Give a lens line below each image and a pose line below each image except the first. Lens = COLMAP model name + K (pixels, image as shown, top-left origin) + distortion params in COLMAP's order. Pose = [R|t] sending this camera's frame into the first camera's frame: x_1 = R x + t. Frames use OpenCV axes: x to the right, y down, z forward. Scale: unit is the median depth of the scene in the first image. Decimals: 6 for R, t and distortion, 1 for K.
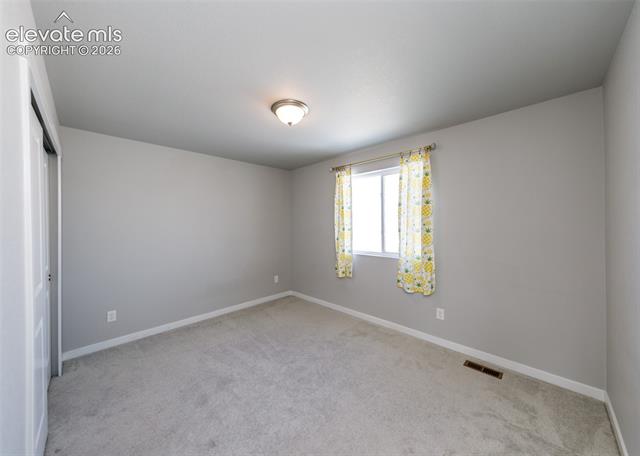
lens RADIAL K [[236.9, 0, 320.7], [0, 236.9, 223.1], [0, 0, 1]] dist [-0.000199, -0.000014]
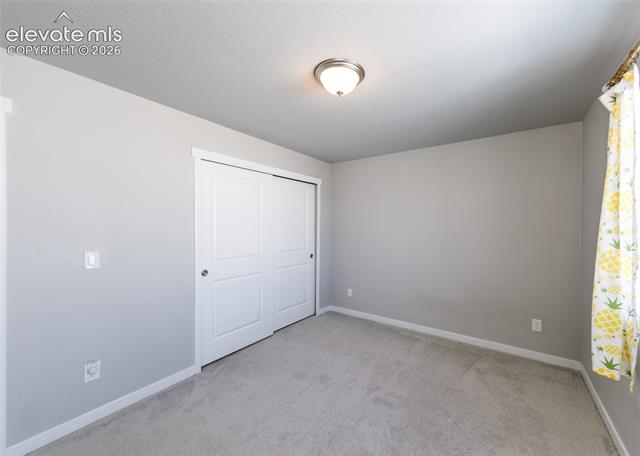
lens RADIAL K [[251.9, 0, 320.0], [0, 251.9, 228.0], [0, 0, 1]] dist [-0.000029, -0.000008]
pose [[0.138542, 0.022249, -0.990107, 0.439491], [-0.006904, 0.999745, 0.021500, -0.004495], [0.990332, 0.003857, 0.138661, 0.546860]]
